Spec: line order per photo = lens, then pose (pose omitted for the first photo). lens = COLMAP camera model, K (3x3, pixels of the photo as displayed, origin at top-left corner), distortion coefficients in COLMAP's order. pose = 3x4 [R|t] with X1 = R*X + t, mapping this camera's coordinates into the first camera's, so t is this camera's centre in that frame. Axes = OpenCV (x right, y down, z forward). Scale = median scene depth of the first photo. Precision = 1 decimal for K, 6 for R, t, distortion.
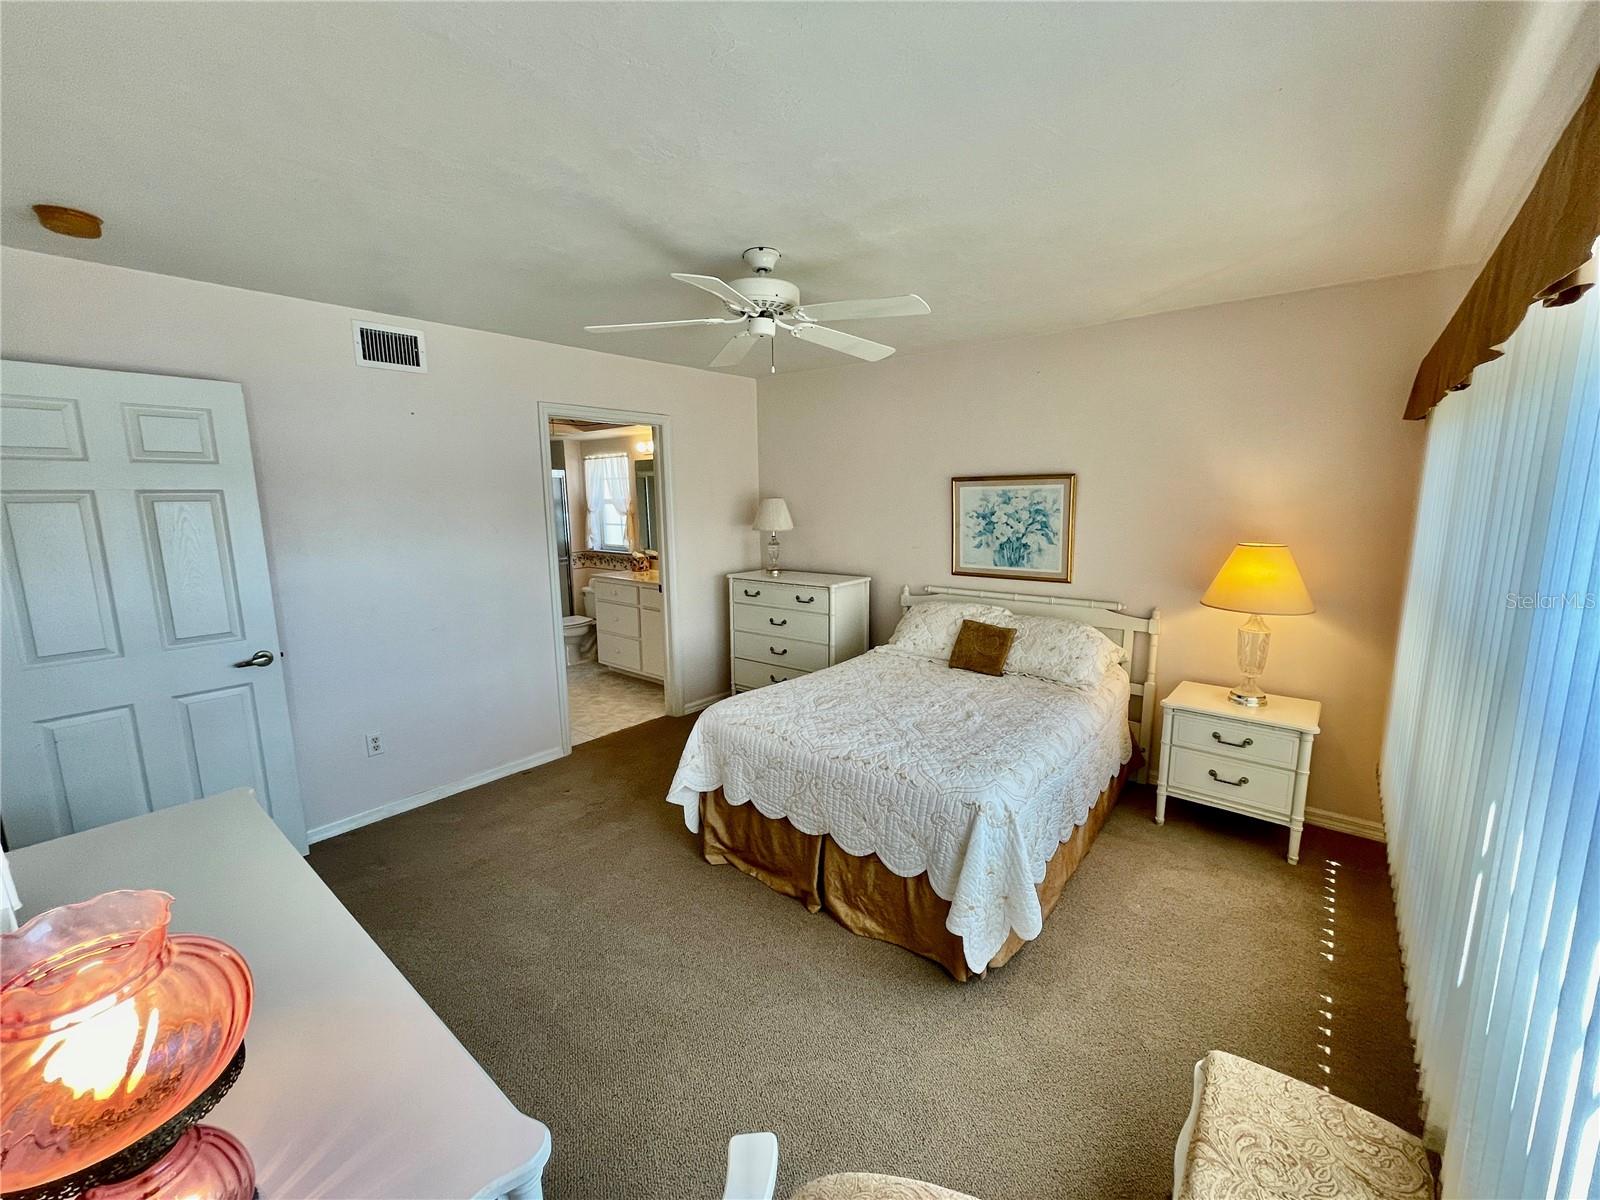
lens RADIAL K [[643.5, 0, 795.4], [0, 643.5, 605.0], [0, 0, 1]] dist [-0.004392, 0.000966]
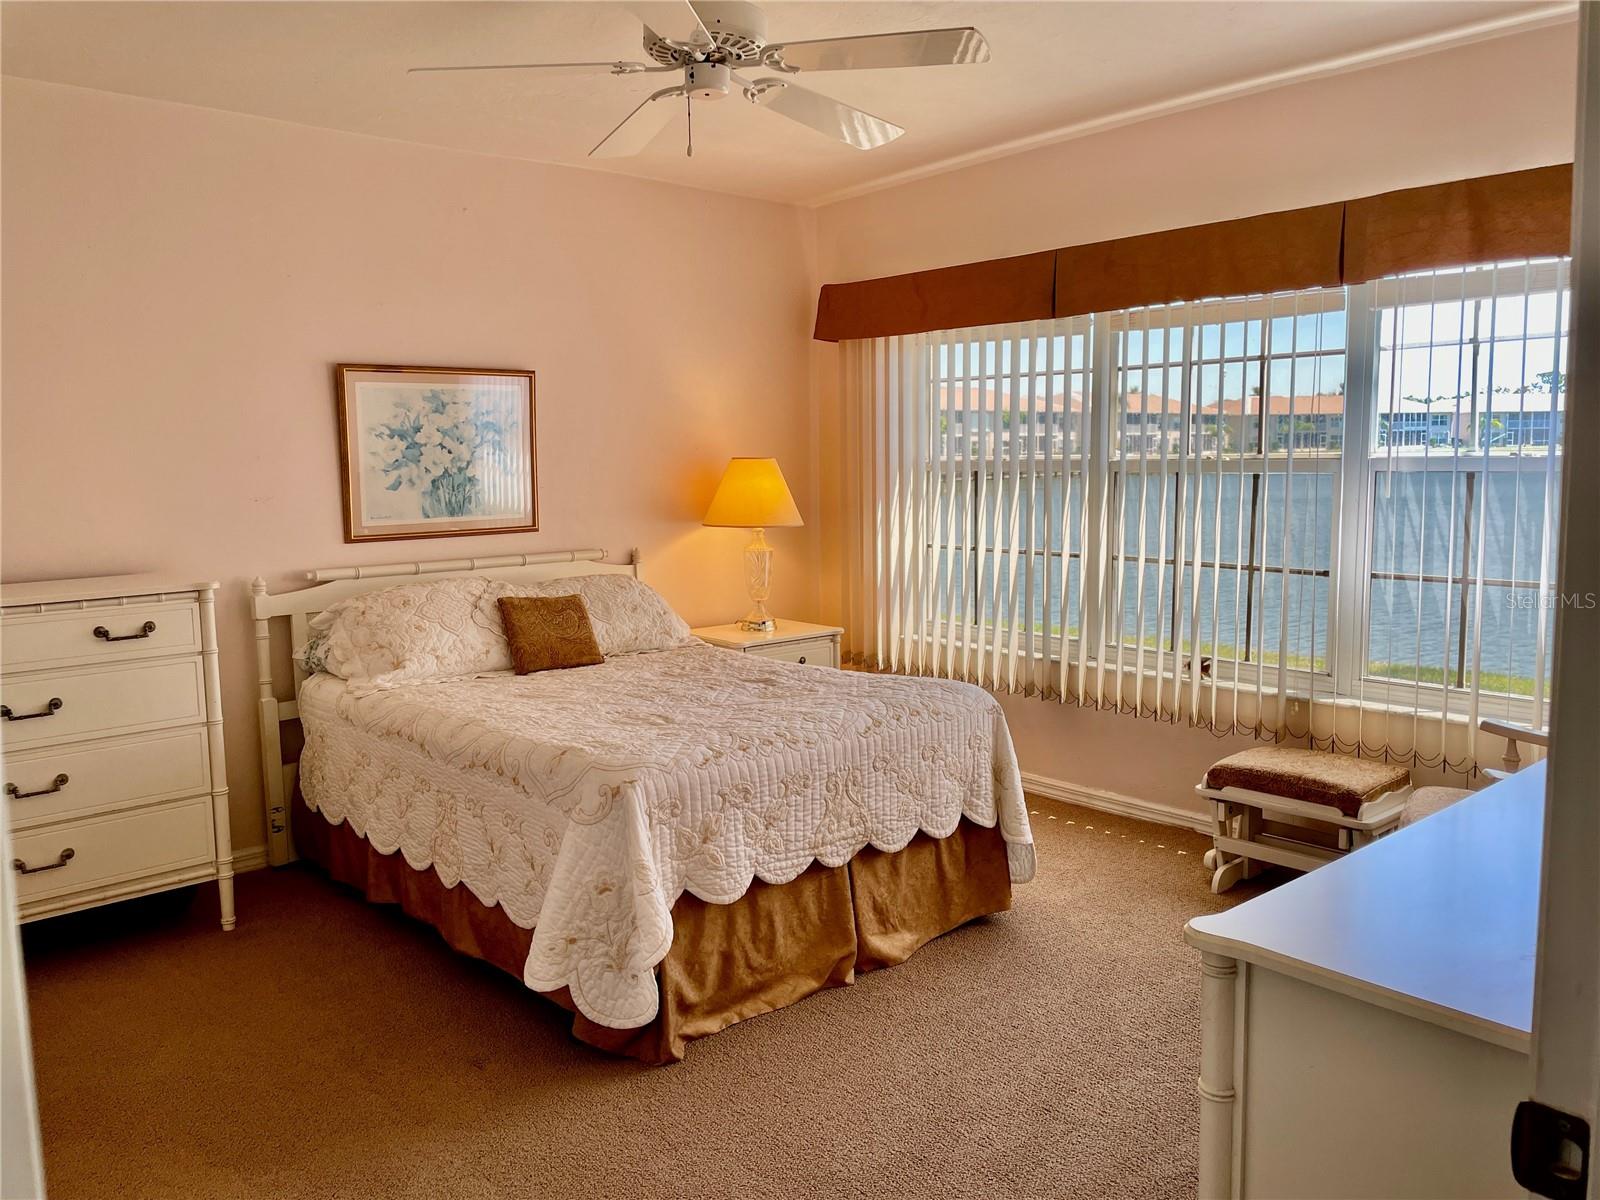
lens RADIAL K [[1210.5, 0, 796.4], [0, 1210.5, 589.9], [0, 0, 1]] dist [0.087222, -0.111376]
pose [[0.157111, -0.103694, 0.982122, -0.742396], [0.179078, 0.980978, 0.074926, -0.018357], [-0.971209, 0.164105, 0.172692, 0.481080]]
